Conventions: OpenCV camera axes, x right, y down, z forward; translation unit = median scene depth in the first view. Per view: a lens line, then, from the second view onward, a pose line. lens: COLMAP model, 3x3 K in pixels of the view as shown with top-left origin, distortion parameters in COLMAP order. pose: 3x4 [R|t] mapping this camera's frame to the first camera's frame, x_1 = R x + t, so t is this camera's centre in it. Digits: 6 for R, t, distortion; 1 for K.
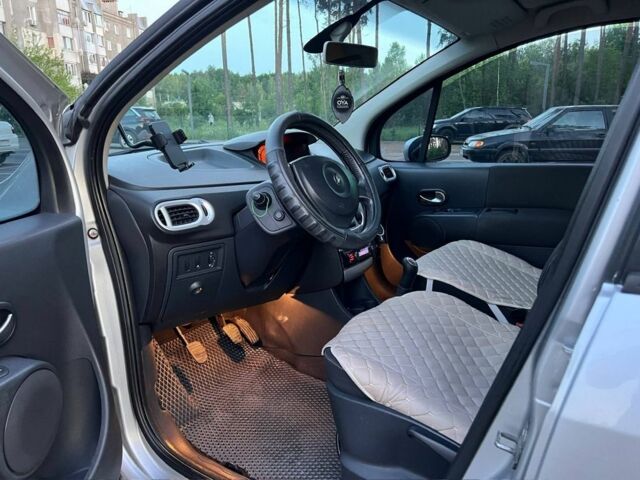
lens RADIAL K [[478.6, 0, 319.6], [0, 478.6, 240.2], [0, 0, 1]] dist [0.046631, -0.060089]
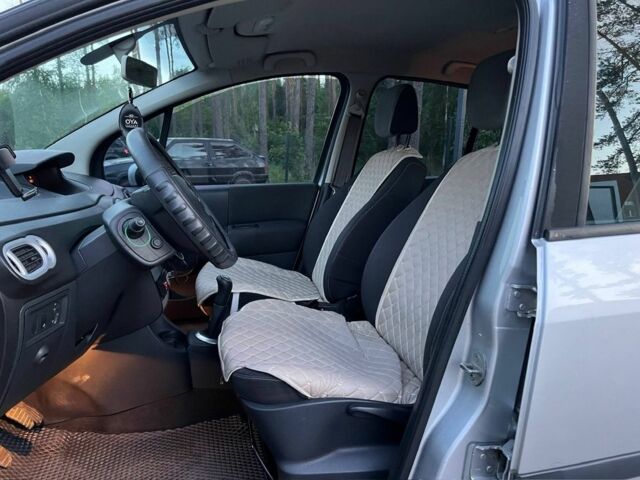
lens RADIAL K [[478.6, 0, 317.4], [0, 478.6, 239.9], [0, 0, 1]] dist [0.046631, -0.060089]
pose [[0.697918, -0.114838, 0.706911, -0.400774], [0.157845, 0.987453, 0.004575, -0.011551], [-0.698567, 0.108389, 0.707288, 0.129120]]
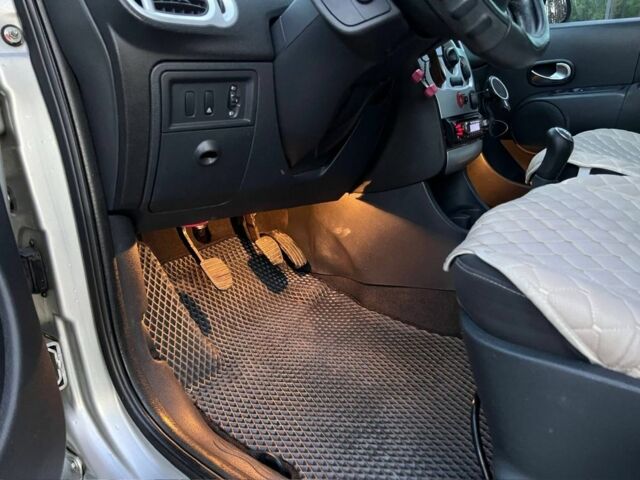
lens RADIAL K [[478.6, 0, 323.0], [0, 478.6, 239.2], [0, 0, 1]] dist [0.046631, -0.060089]
pose [[0.998137, 0.017036, -0.058582, -0.074738], [-0.010851, 0.994485, 0.104314, 0.120180], [0.060036, -0.103484, 0.992818, 0.376453]]
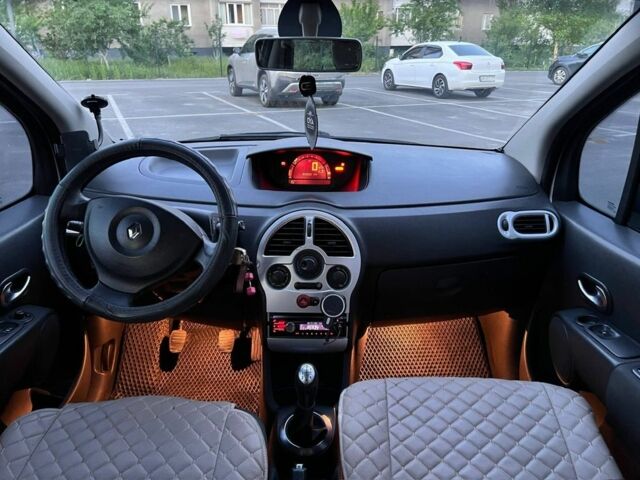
lens RADIAL K [[478.6, 0, 333.8], [0, 478.6, 247.7], [0, 0, 1]] dist [0.046631, -0.060089]
pose [[0.570496, 0.334456, -0.750116, 0.691316], [-0.222978, 0.942096, 0.250470, -0.311943], [0.790453, 0.024367, 0.612038, 0.635472]]
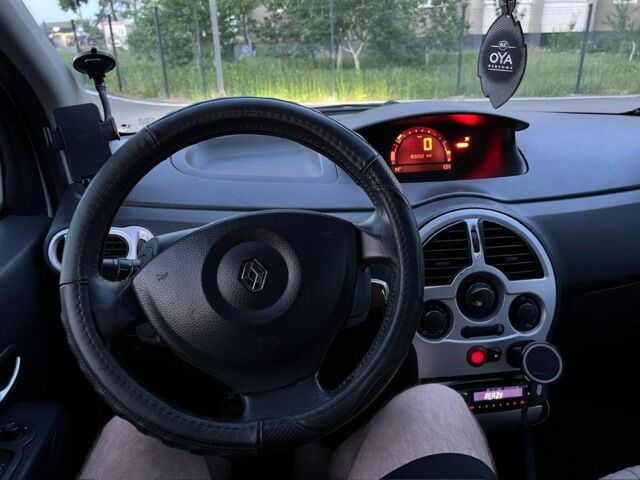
lens RADIAL K [[478.6, 0, 326.6], [0, 478.6, 243.6], [0, 0, 1]] dist [0.046631, -0.060089]
pose [[0.650961, 0.292621, -0.700445, 0.297386], [-0.170122, 0.955483, 0.241063, -0.219510], [0.739803, -0.037762, 0.671763, 0.638845]]
